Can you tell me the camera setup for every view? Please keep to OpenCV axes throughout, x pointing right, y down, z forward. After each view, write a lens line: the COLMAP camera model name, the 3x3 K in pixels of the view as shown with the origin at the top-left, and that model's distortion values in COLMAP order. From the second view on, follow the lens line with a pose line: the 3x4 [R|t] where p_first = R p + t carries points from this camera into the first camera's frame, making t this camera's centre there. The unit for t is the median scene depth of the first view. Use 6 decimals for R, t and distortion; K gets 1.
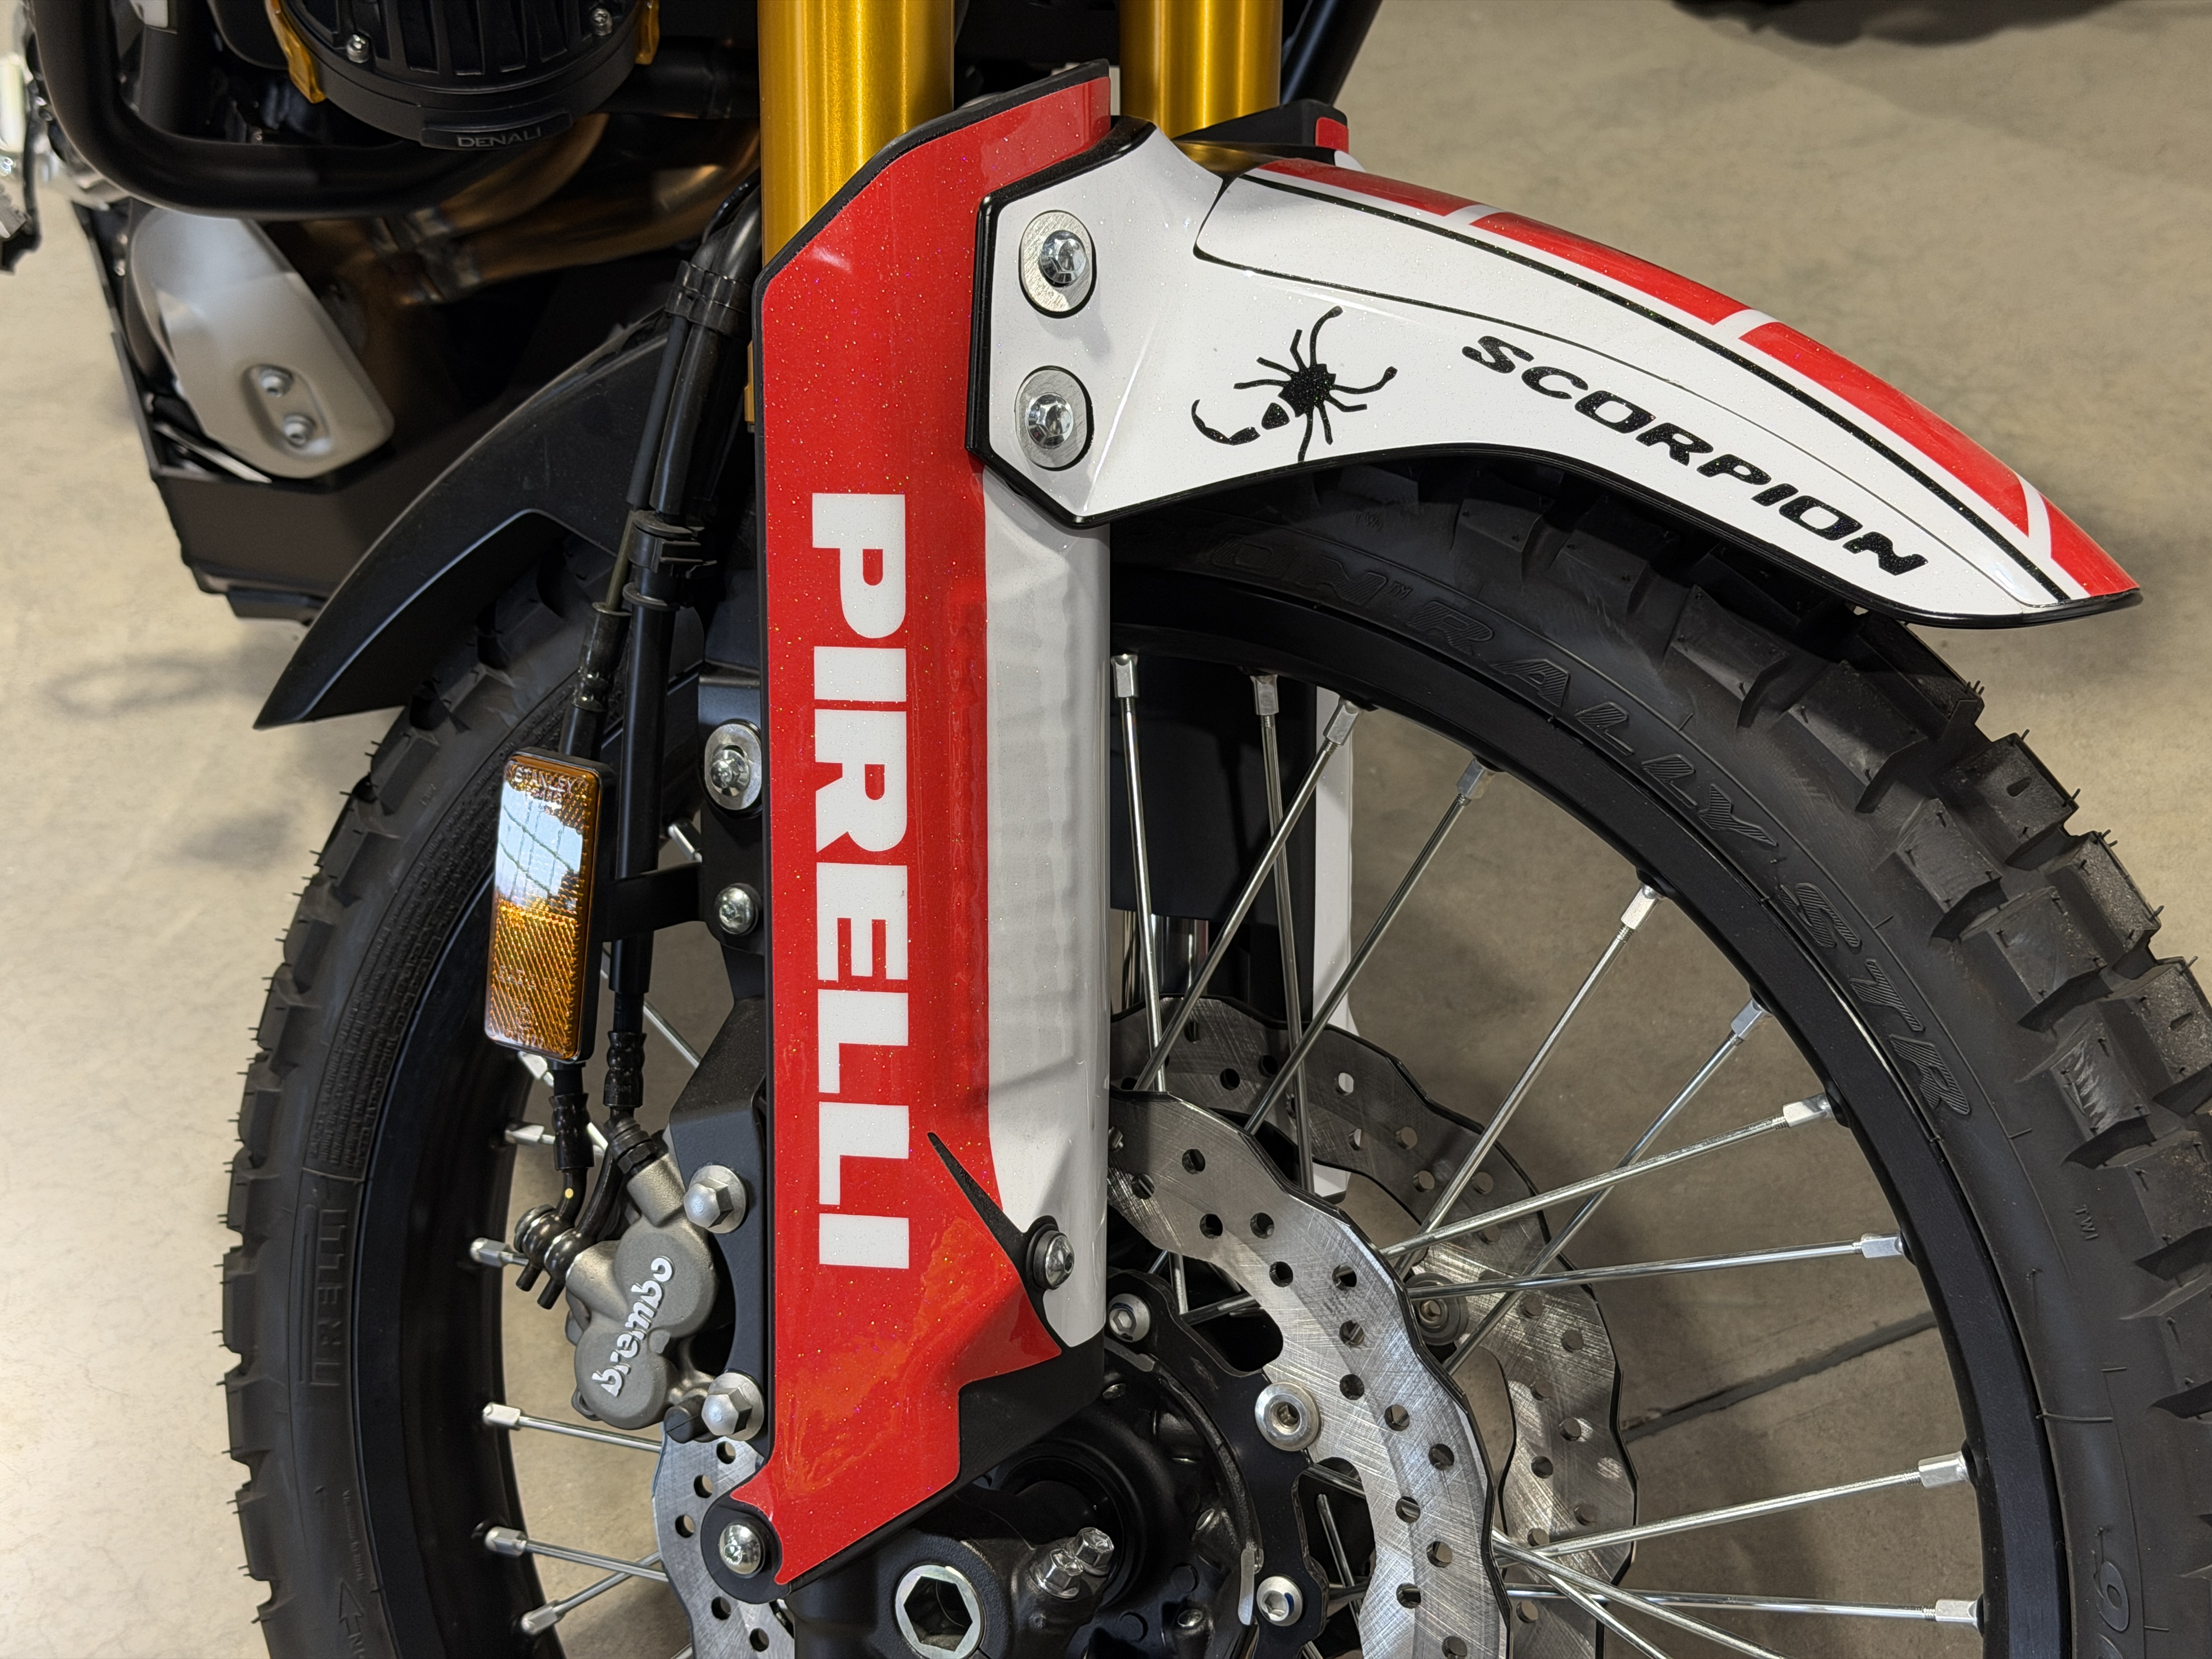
lens RADIAL K [[3146.1, 0, 1110.4], [0, 3146.1, 826.8], [0, 0, 1]] dist [0.134762, 0.000000]
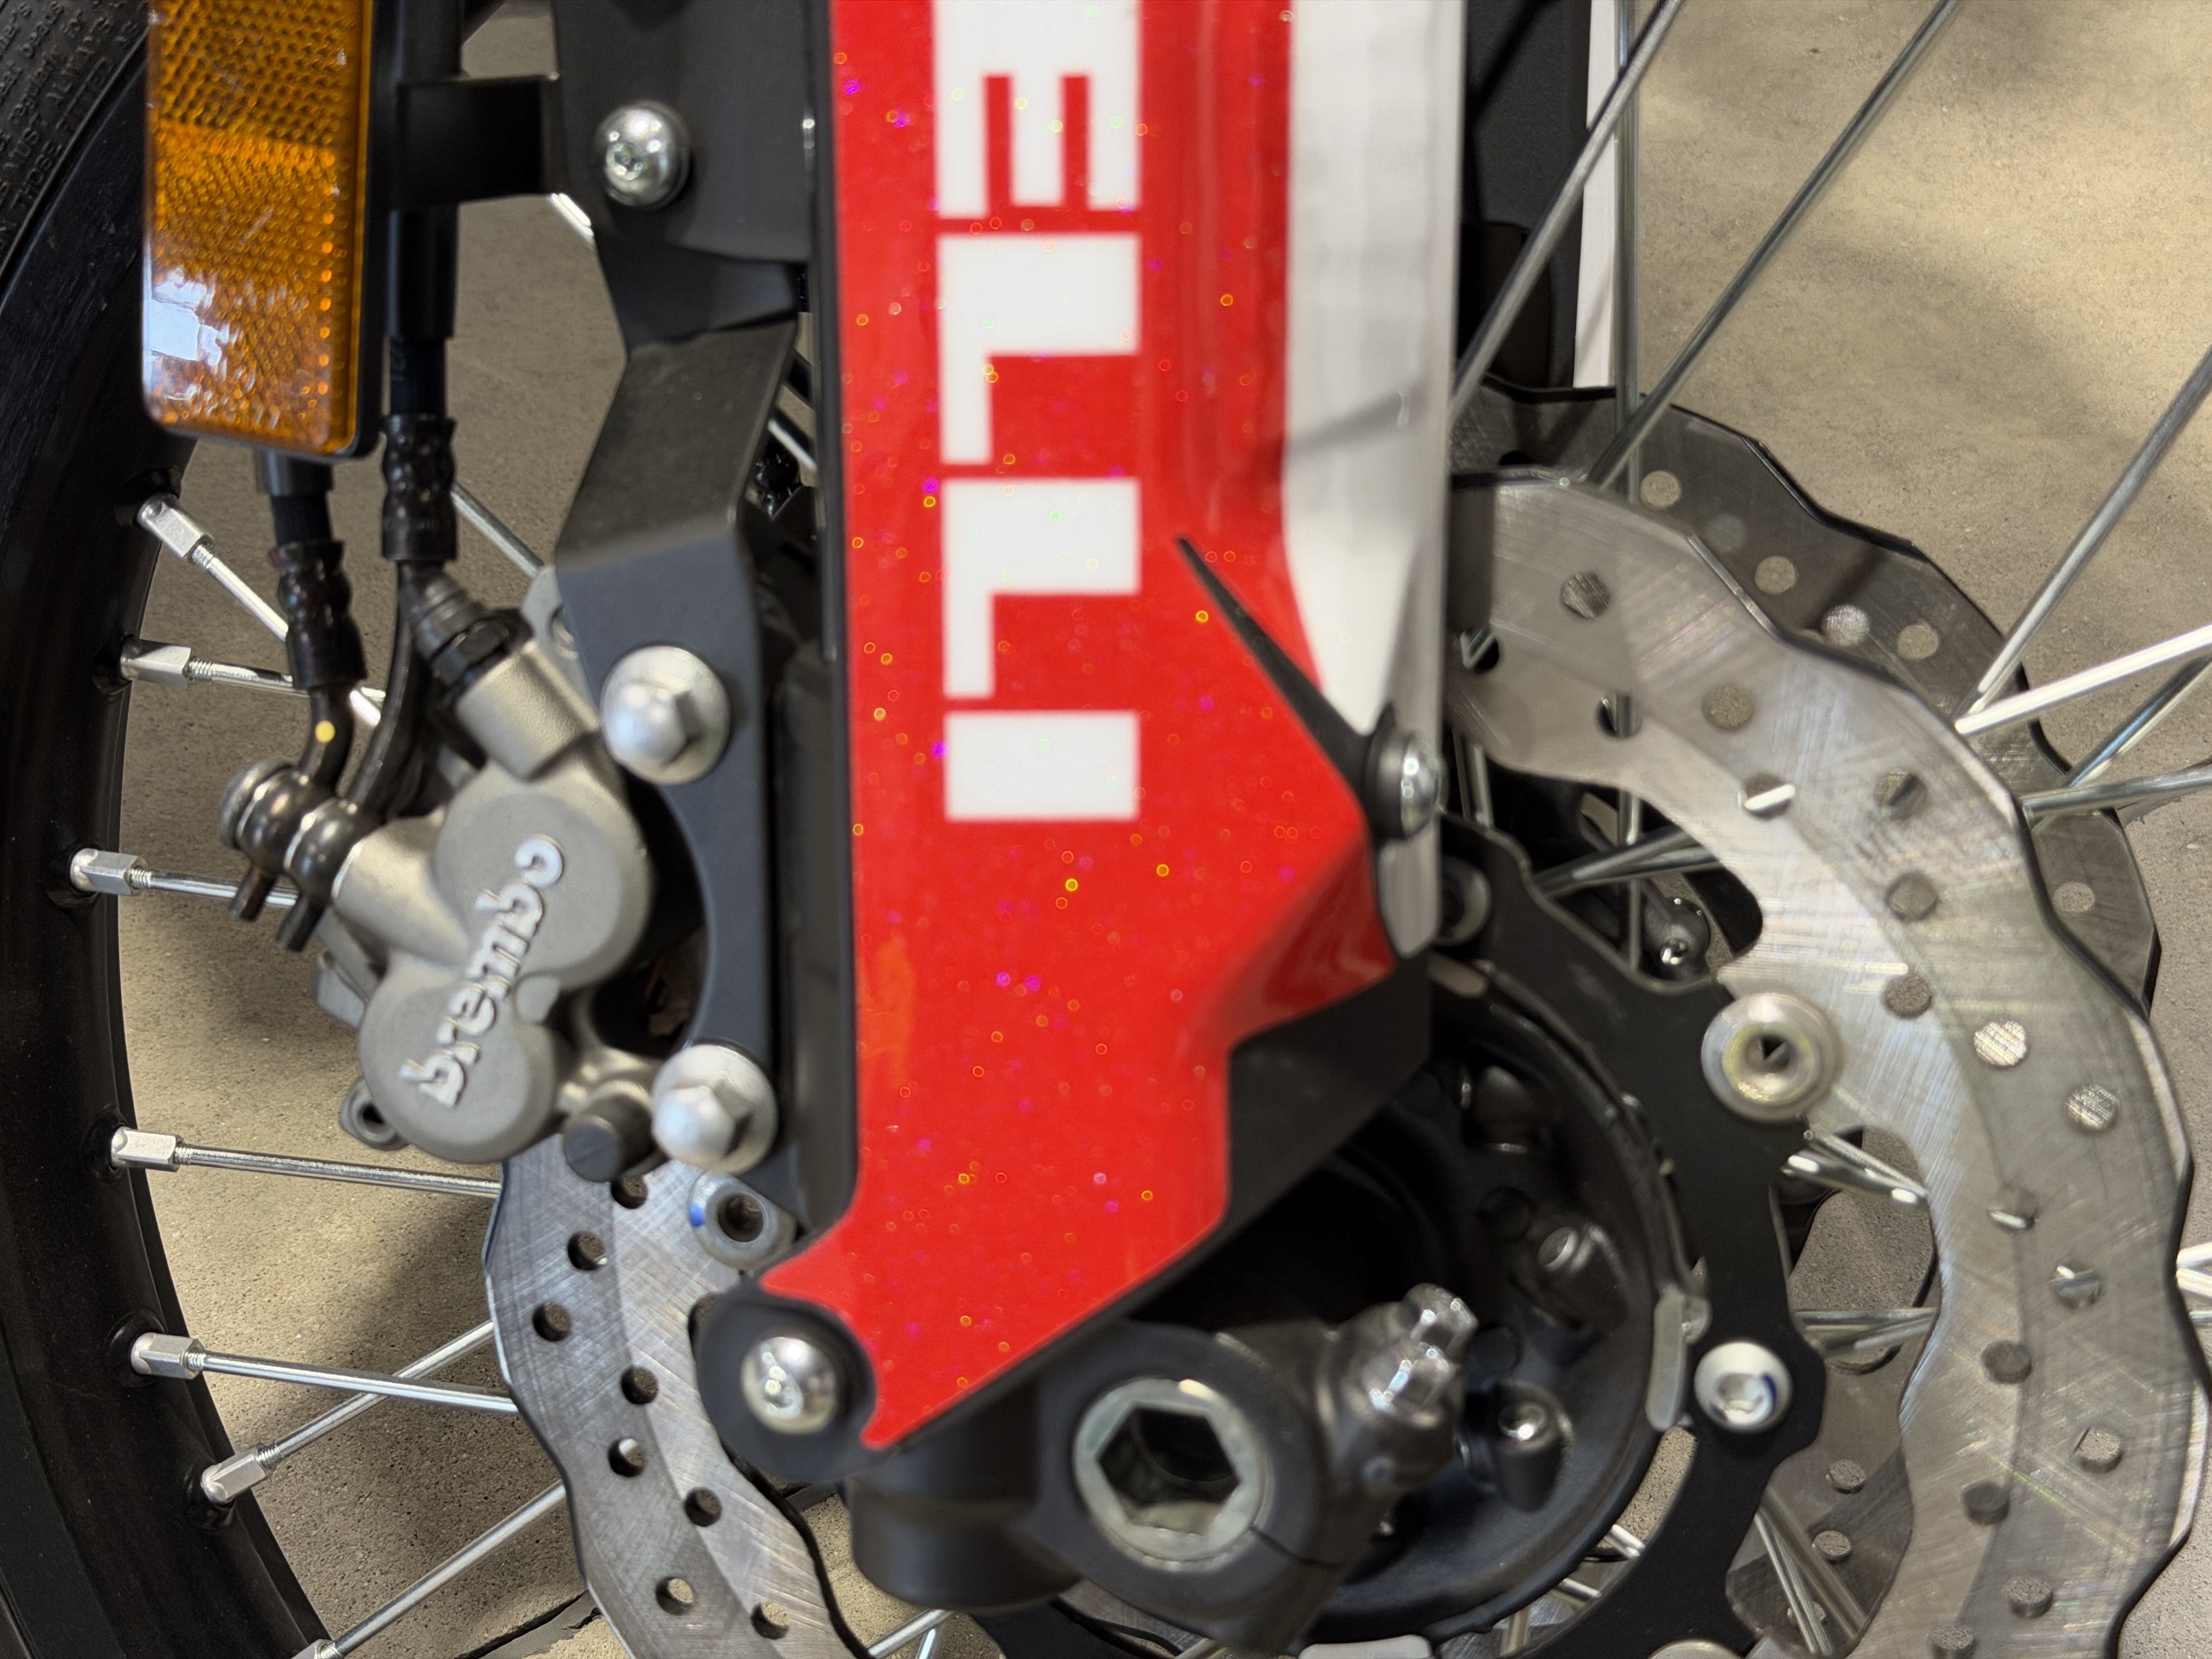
lens RADIAL K [[3146.1, 0, 1101.6], [0, 3146.1, 835.1], [0, 0, 1]] dist [0.134762, 0.000000]
pose [[0.981488, -0.055778, 0.183222, -0.145255], [0.034519, 0.992504, 0.117235, 0.077462], [-0.188387, -0.108741, 0.976056, 0.473568]]
